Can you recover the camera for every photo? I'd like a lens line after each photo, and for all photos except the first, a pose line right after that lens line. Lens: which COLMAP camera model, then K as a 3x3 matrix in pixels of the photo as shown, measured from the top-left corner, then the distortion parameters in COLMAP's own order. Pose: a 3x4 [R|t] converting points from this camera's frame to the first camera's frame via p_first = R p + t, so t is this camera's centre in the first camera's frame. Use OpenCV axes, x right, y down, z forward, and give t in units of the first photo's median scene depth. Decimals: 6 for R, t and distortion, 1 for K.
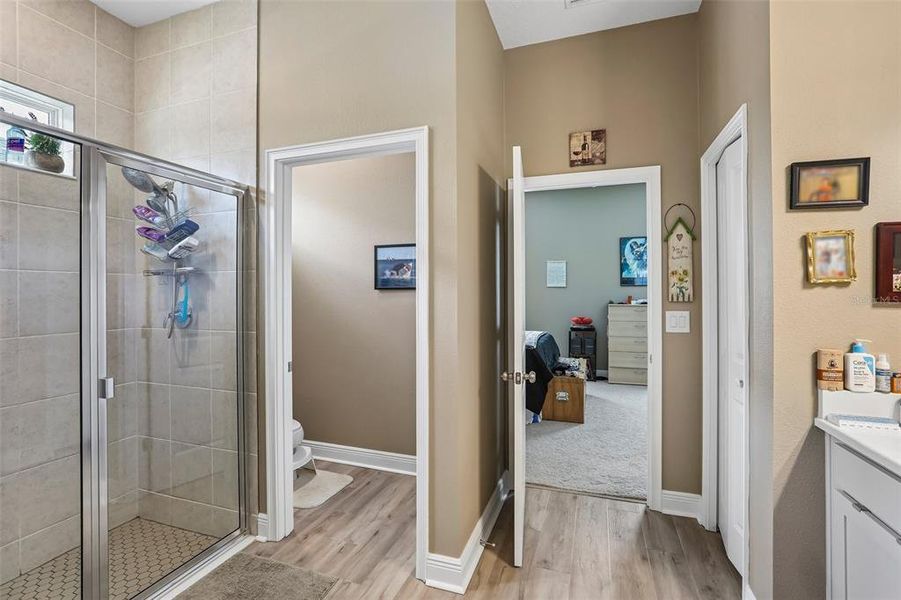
lens RADIAL K [[415.6, 0, 452.8], [0, 415.6, 296.4], [0, 0, 1]] dist [-0.000106, 0.000015]
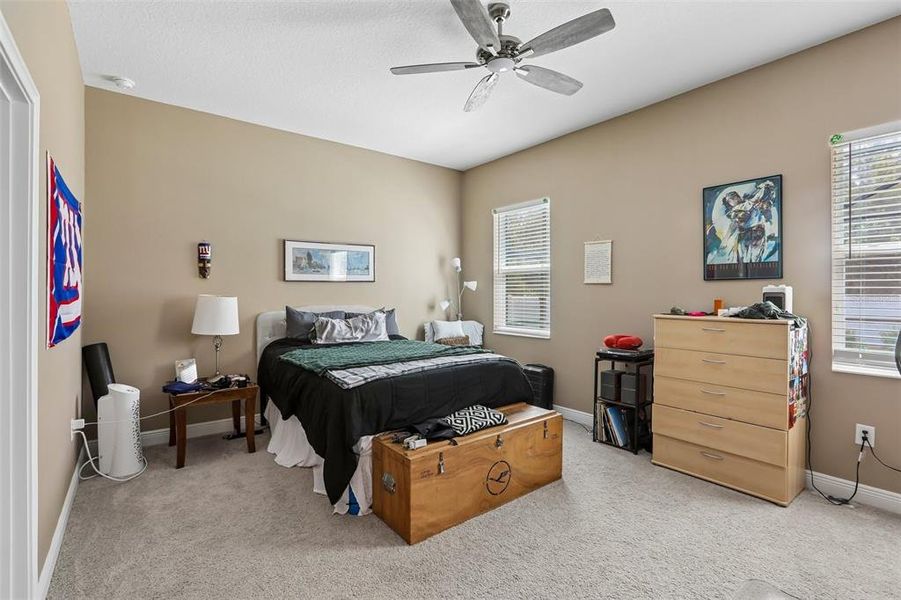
lens RADIAL K [[415.6, 0, 450.6], [0, 415.6, 295.5], [0, 0, 1]] dist [-0.000106, 0.000015]
pose [[0.841786, 0.007531, -0.539759, 0.421394], [-0.006094, 0.999972, 0.004449, -0.006804], [0.539777, -0.000456, 0.841808, 0.391136]]
